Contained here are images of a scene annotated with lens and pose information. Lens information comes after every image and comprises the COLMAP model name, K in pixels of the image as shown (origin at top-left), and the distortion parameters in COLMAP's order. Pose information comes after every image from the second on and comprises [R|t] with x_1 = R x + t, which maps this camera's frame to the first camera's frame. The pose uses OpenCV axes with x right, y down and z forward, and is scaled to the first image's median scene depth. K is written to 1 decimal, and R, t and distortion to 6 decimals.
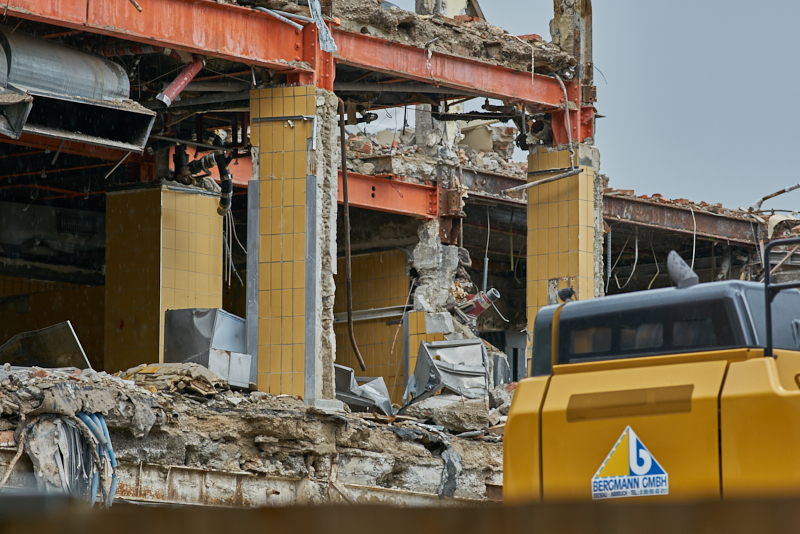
lens RADIAL K [[4676.3, 0, 400.0], [0, 4676.3, 267.0], [0, 0, 1]] dist [0.855474, 4.606988]
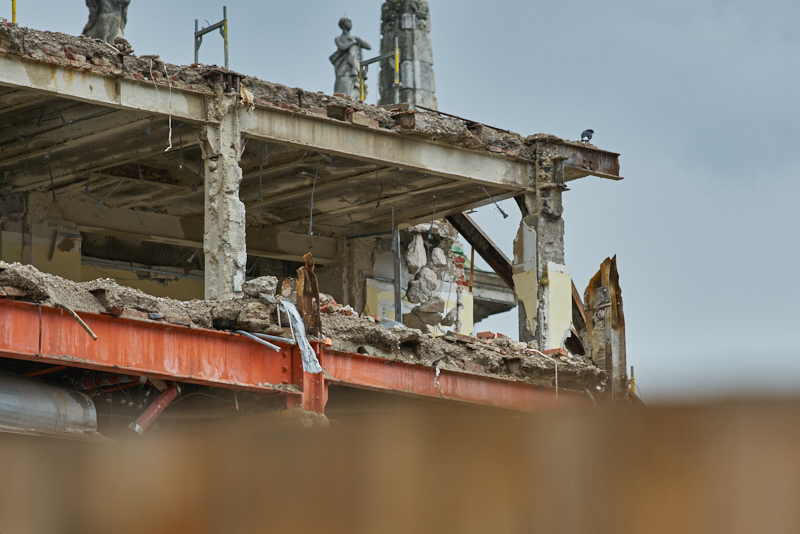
lens RADIAL K [[4676.3, 0, 400.0], [0, 4676.3, 267.0], [0, 0, 1]] dist [0.855474, 4.606988]
pose [[0.992031, -0.044142, -0.118005, 0.118026], [0.035005, 0.996307, -0.078406, 0.009122], [0.121030, 0.073651, 0.989913, 0.034663]]
